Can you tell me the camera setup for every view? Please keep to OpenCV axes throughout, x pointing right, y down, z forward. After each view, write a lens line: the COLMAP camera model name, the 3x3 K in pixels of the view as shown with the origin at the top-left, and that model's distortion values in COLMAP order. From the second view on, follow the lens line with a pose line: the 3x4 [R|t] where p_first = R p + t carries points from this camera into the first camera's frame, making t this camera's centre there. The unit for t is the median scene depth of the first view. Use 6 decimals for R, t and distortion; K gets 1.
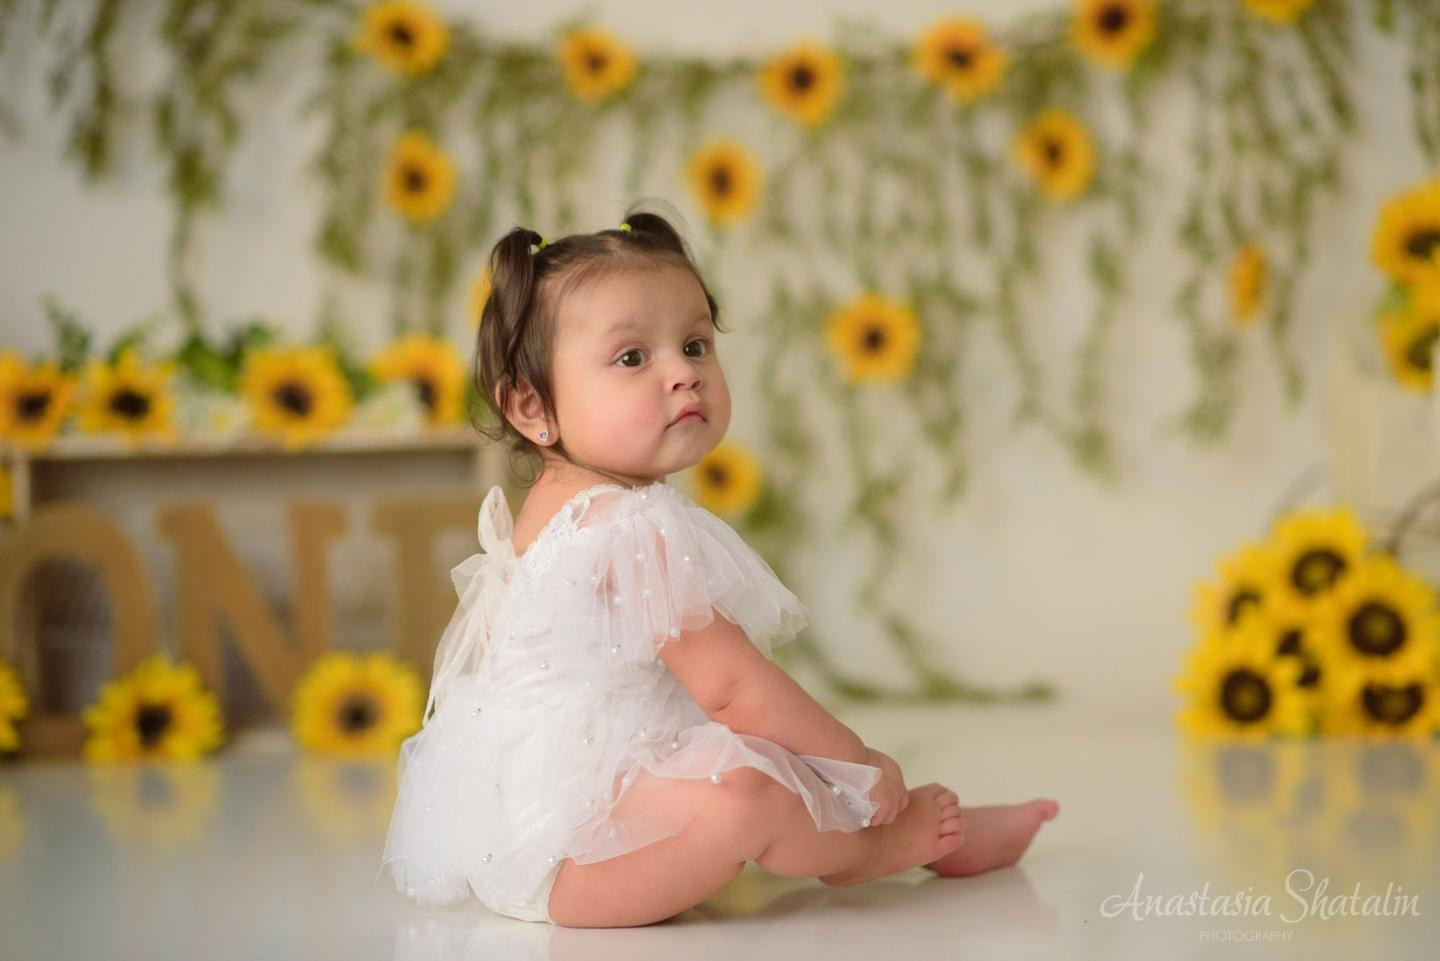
lens RADIAL K [[3502.7, 0, 722.6], [0, 3502.7, 480.5], [0, 0, 1]] dist [0.011785, -0.607113]
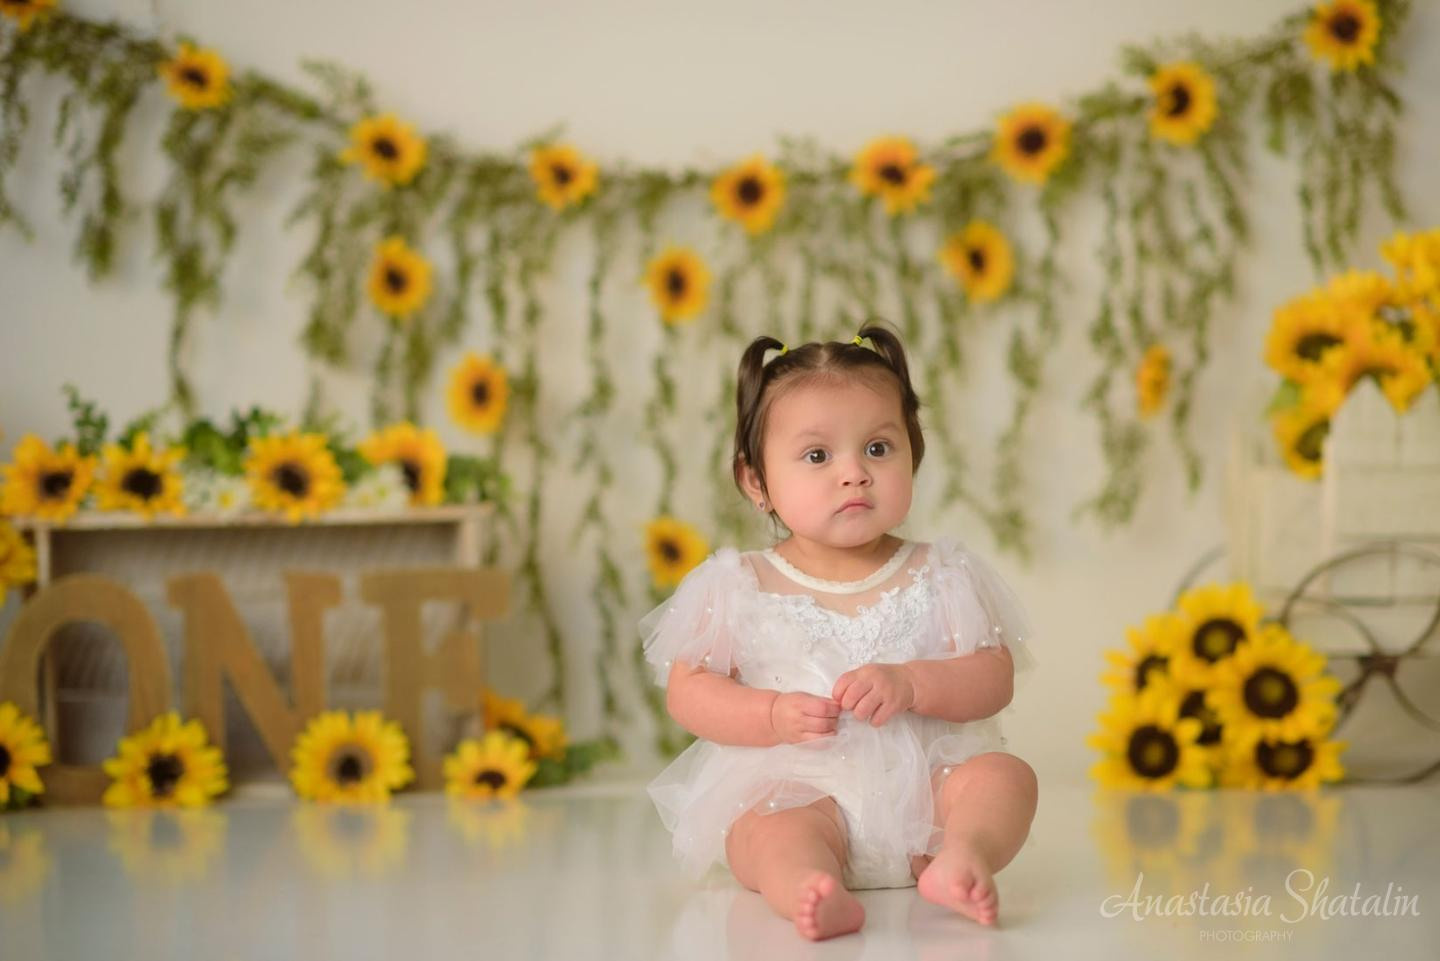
lens RADIAL K [[3499.0, 0, 722.3], [0, 3499.0, 481.5], [0, 0, 1]] dist [-0.036662, -0.215380]
pose [[0.999382, 0.006125, 0.034617, -0.023320], [-0.005319, 0.999714, -0.023327, 0.002115], [-0.034750, 0.023128, 0.999128, -0.094080]]
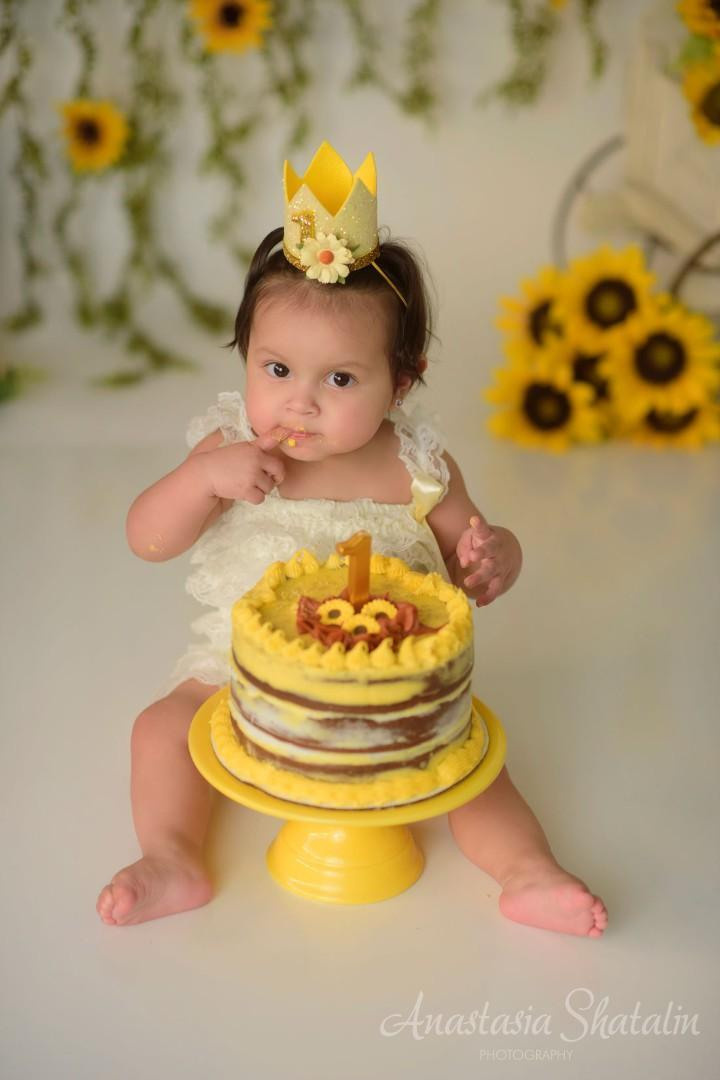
lens RADIAL K [[2645.7, 0, 359.6], [0, 2645.7, 539.6], [0, 0, 1]] dist [-0.091424, 0.031786]
pose [[0.993987, -0.000431, 0.109495, -0.008104], [-0.043573, 0.915848, 0.399154, -0.223561], [-0.100452, -0.401525, 0.910323, 0.165777]]
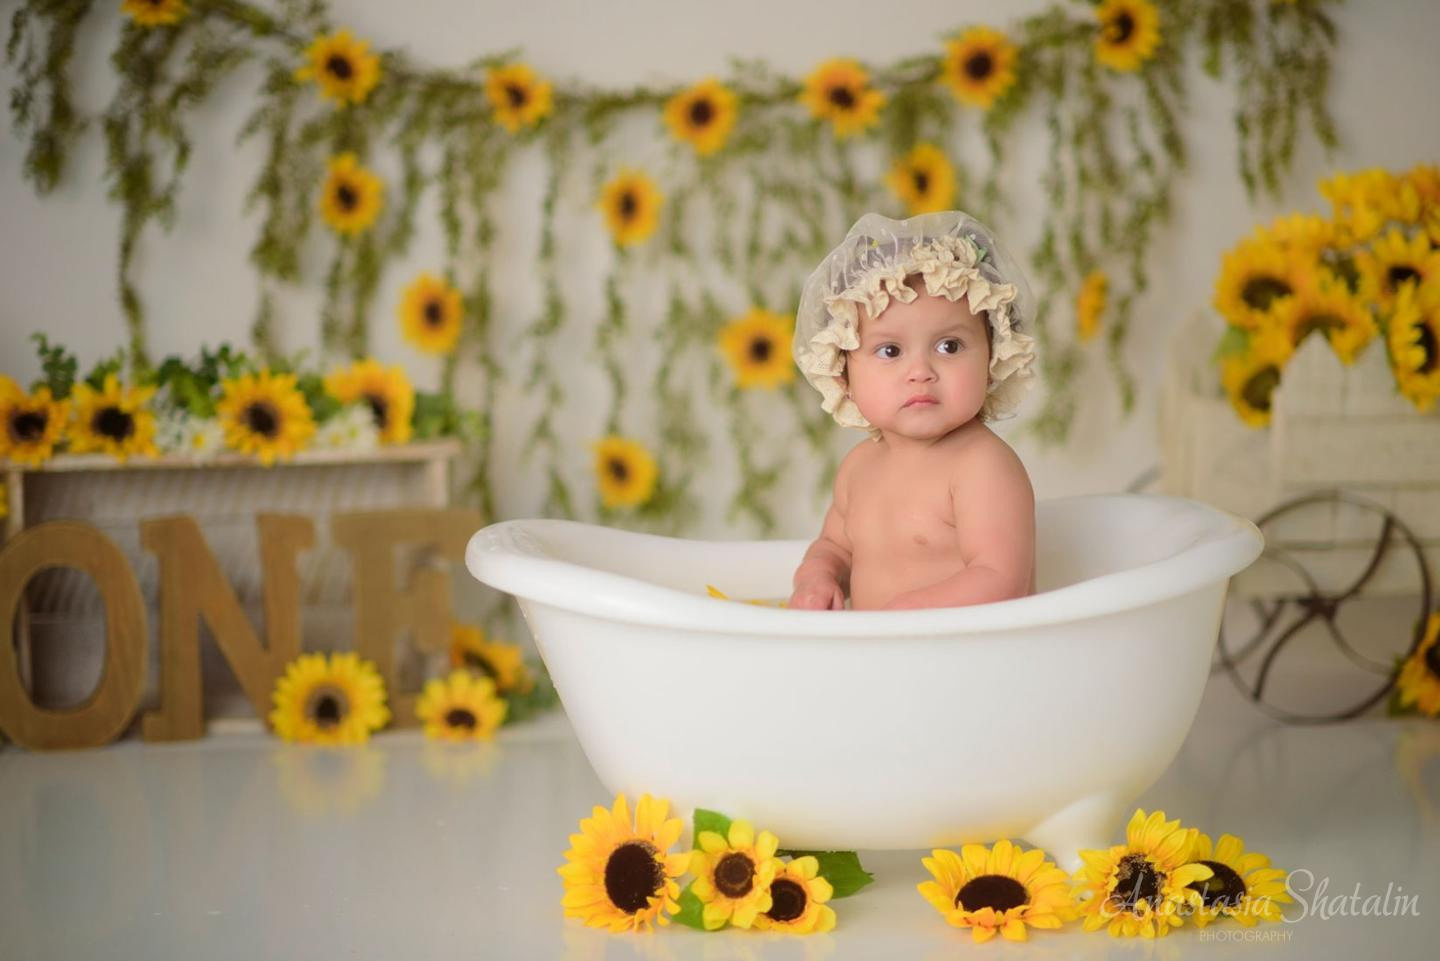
lens RADIAL K [[3498.7, 0, 724.0], [0, 3498.7, 480.4], [0, 0, 1]] dist [-0.072580, -0.204414]
pose [[0.992652, 0.009727, 0.120611, -0.102238], [-0.020152, 0.996133, 0.085518, -0.093618], [-0.119313, -0.087320, 0.989009, -0.101916]]
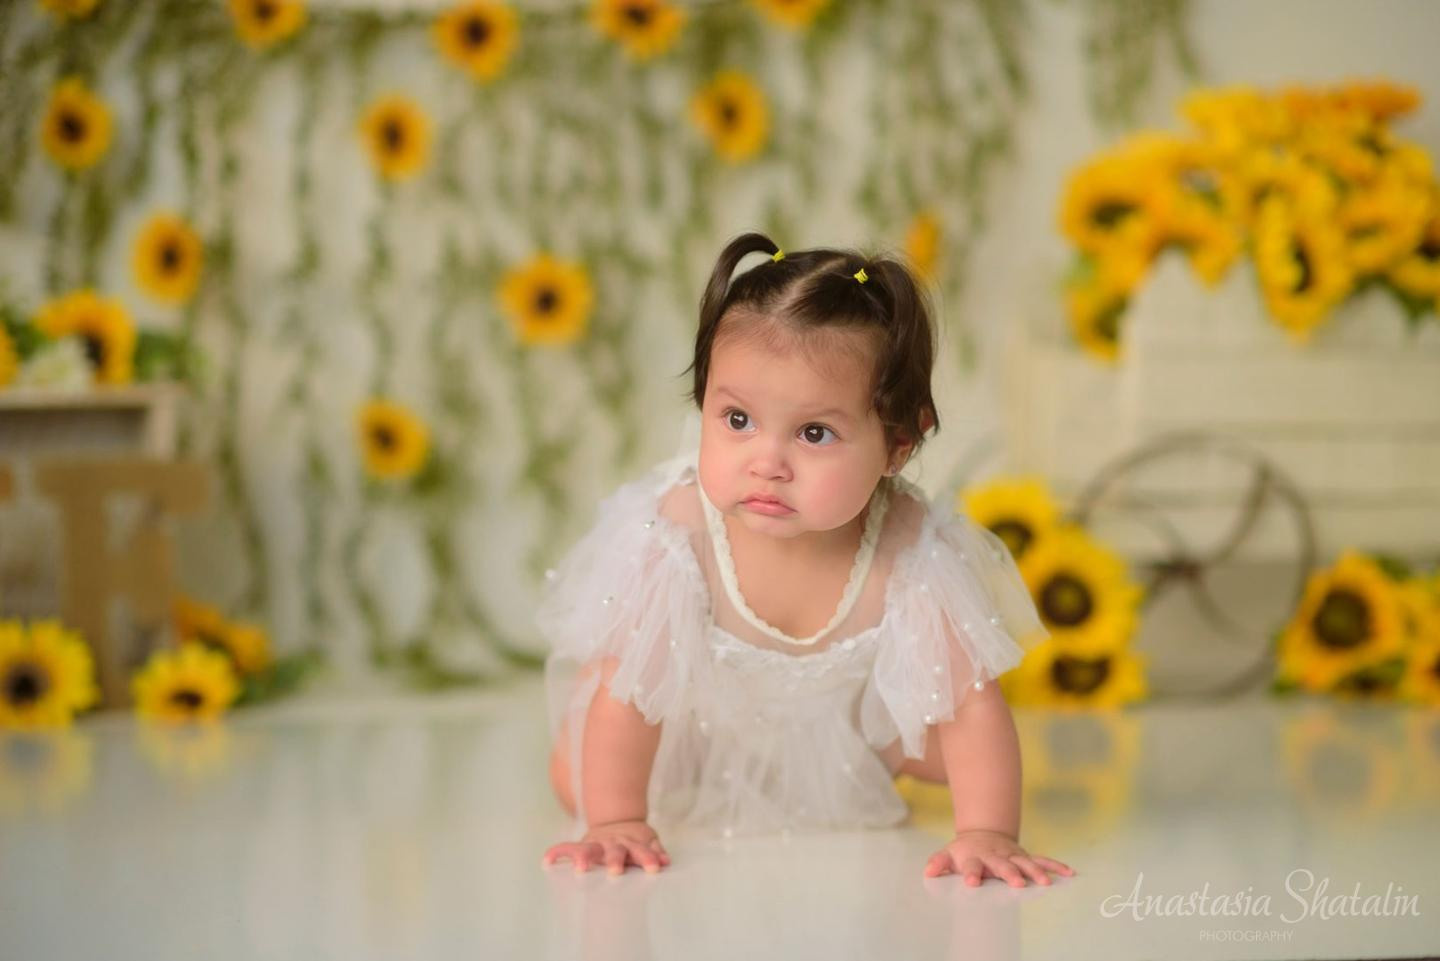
lens RADIAL K [[3502.7, 0, 722.6], [0, 3502.7, 480.5], [0, 0, 1]] dist [0.011785, -0.607113]
pose [[0.989973, 0.008967, 0.140972, -0.045799], [-0.010793, 0.999867, 0.012195, -0.002557], [-0.140844, -0.013594, 0.989938, 0.023320]]
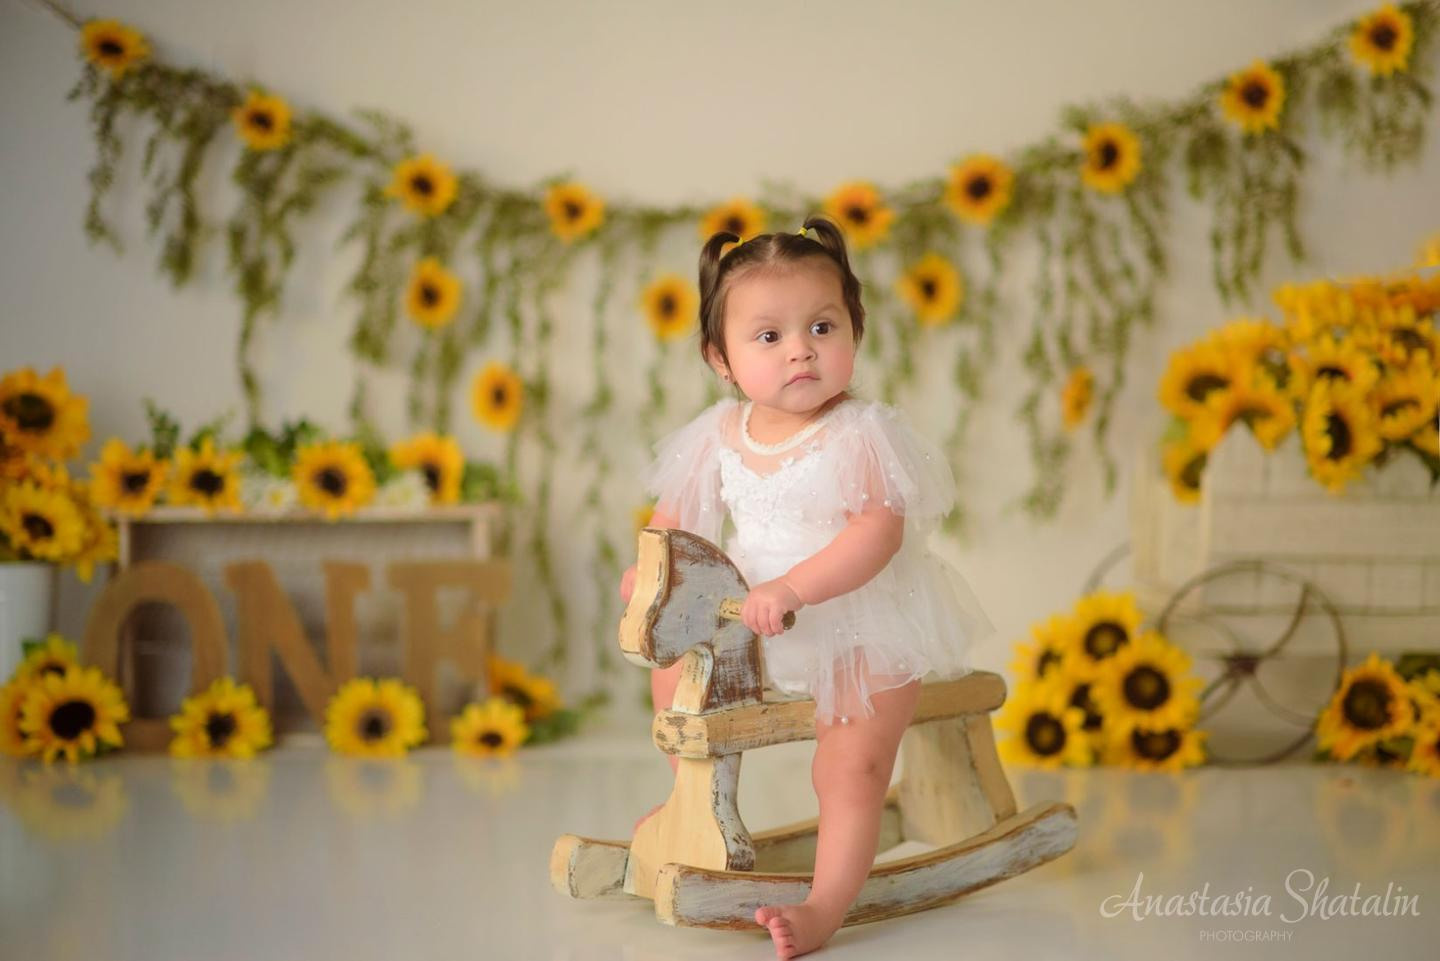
lens RADIAL K [[3527.6, 0, 713.3], [0, 3527.6, 477.8], [0, 0, 1]] dist [-0.091424, 0.031786]
pose [[0.999445, 0.031634, -0.010423, 0.031490], [-0.031001, 0.997942, 0.056130, -0.095140], [0.012177, -0.055775, 0.998369, -0.291177]]
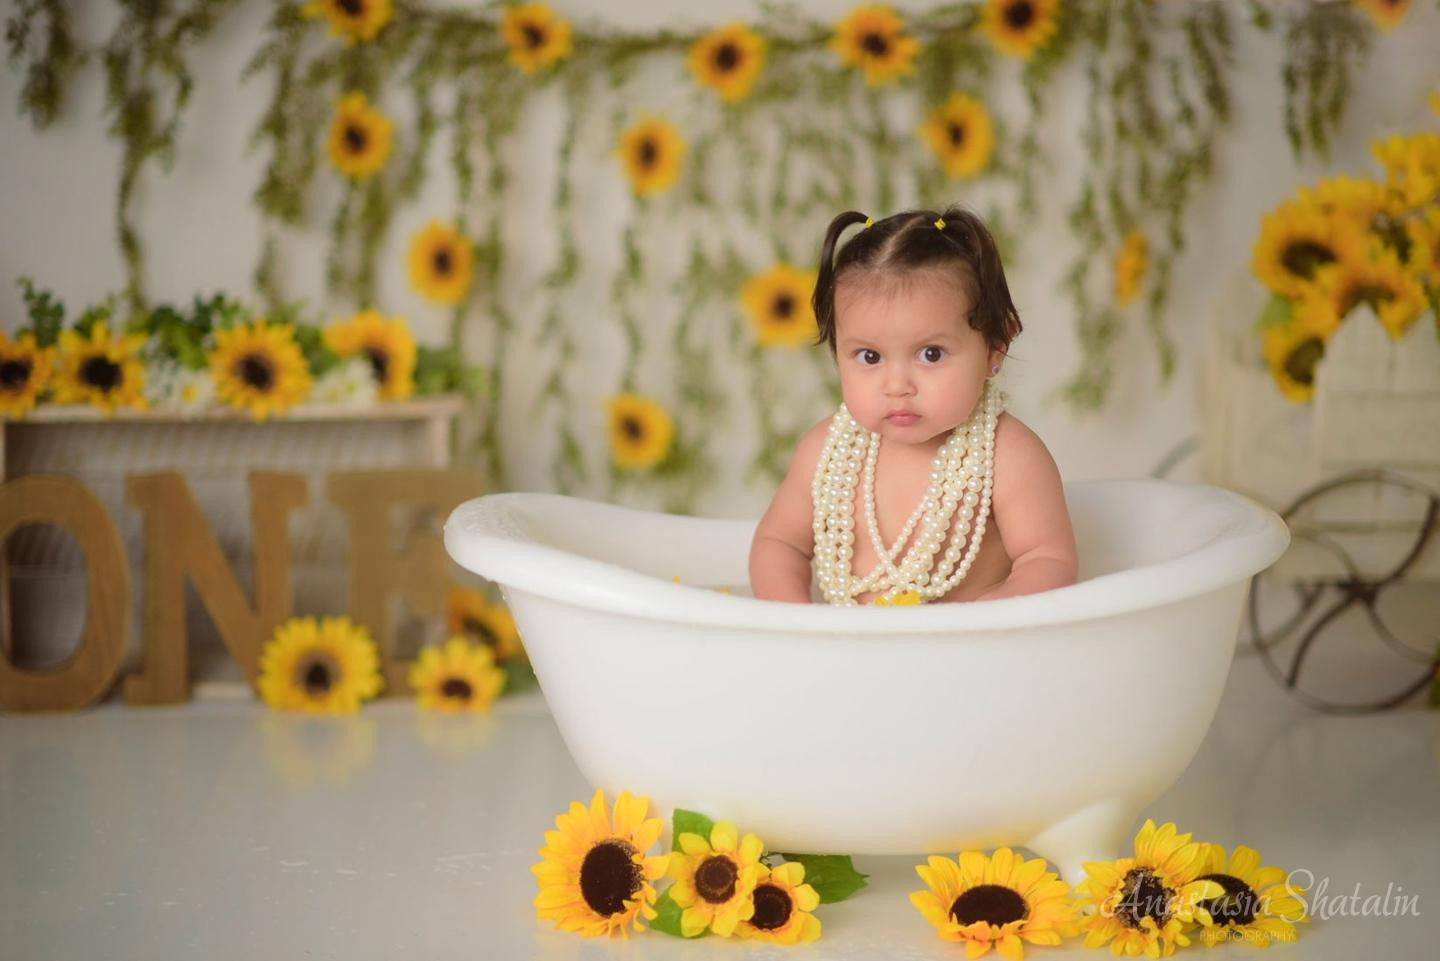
lens RADIAL K [[3498.7, 0, 724.0], [0, 3498.7, 480.4], [0, 0, 1]] dist [-0.072580, -0.204414]
pose [[0.994740, 0.029507, 0.098089, -0.078027], [-0.040320, 0.993097, 0.110146, -0.104138], [-0.094162, -0.113522, 0.989063, -0.057998]]
